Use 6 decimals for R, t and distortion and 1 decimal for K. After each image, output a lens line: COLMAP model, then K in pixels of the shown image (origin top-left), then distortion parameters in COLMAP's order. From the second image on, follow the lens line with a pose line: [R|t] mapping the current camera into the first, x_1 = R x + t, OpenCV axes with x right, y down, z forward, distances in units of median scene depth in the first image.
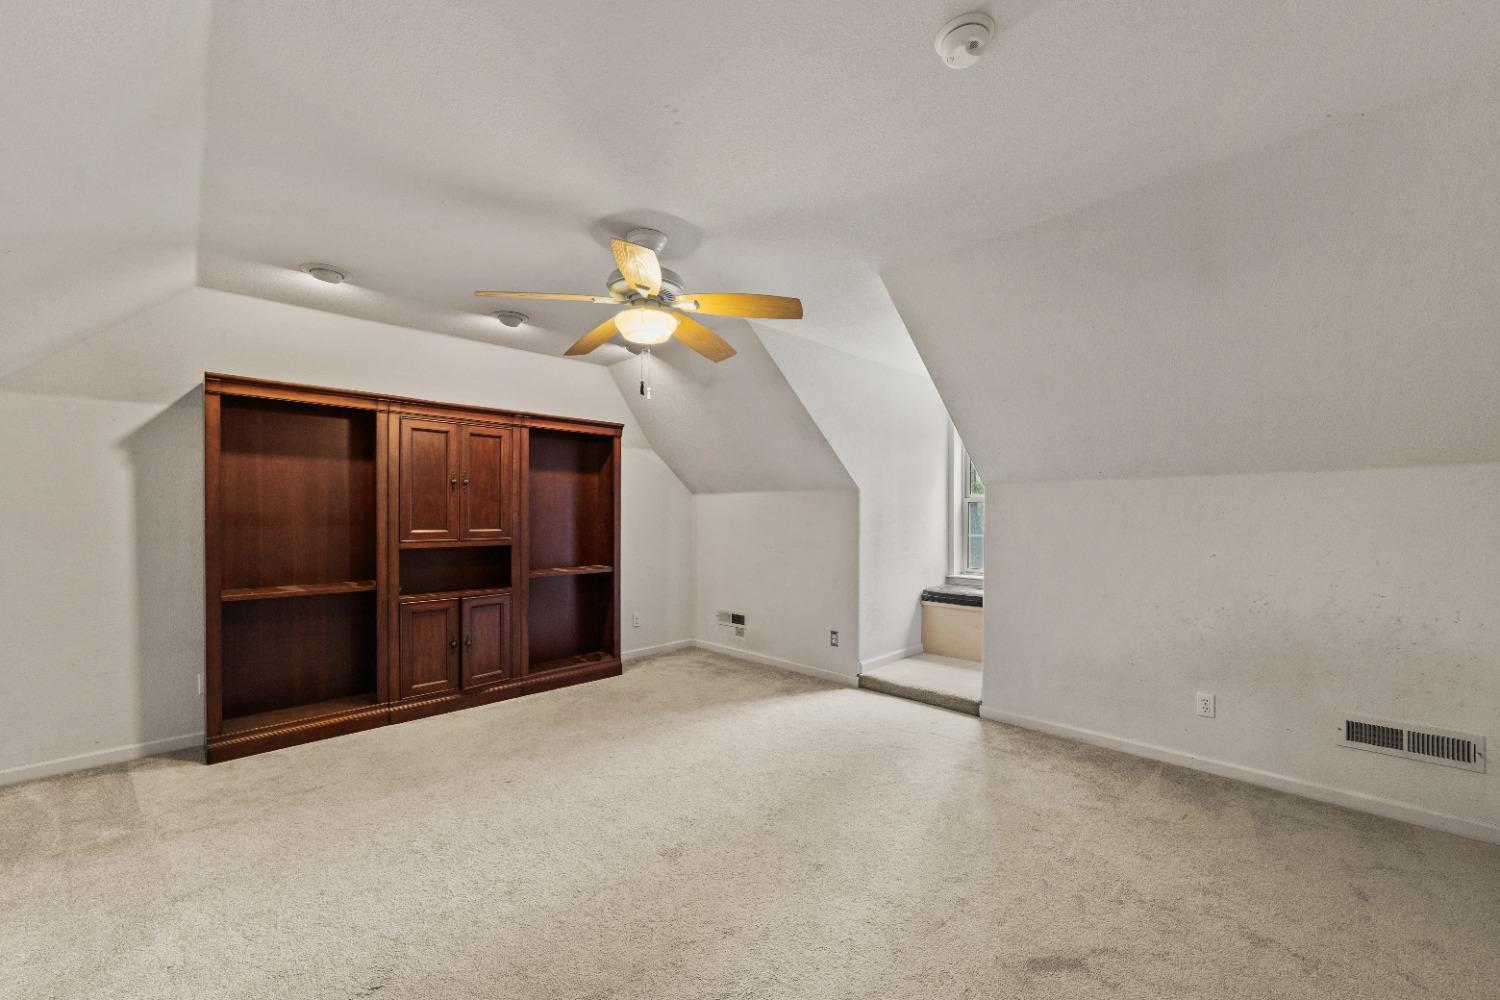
lens RADIAL K [[596.8, 0, 737.5], [0, 596.8, 508.8], [0, 0, 1]] dist [0.000322, 0.000420]
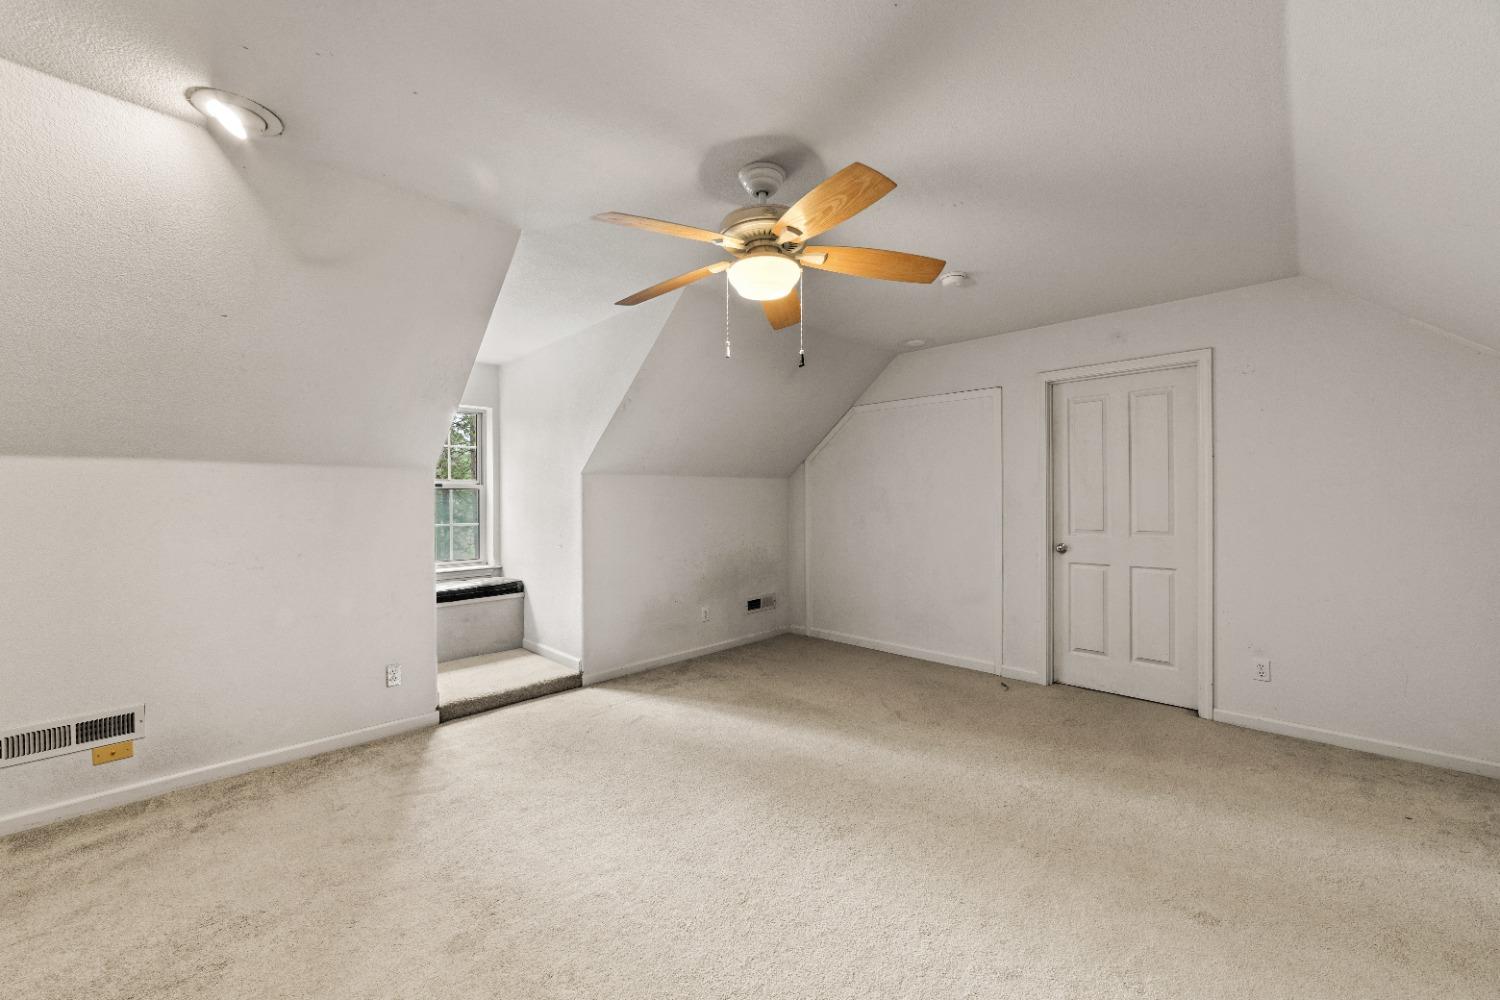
lens RADIAL K [[608.1, 0, 735.3], [0, 608.1, 499.8], [0, 0, 1]] dist [0.001454, 0.000341]
pose [[-0.016883, -0.002802, 0.999854, -0.662404], [0.001477, 0.999995, 0.002827, 0.007445], [-0.999856, 0.001525, -0.016879, 0.701414]]
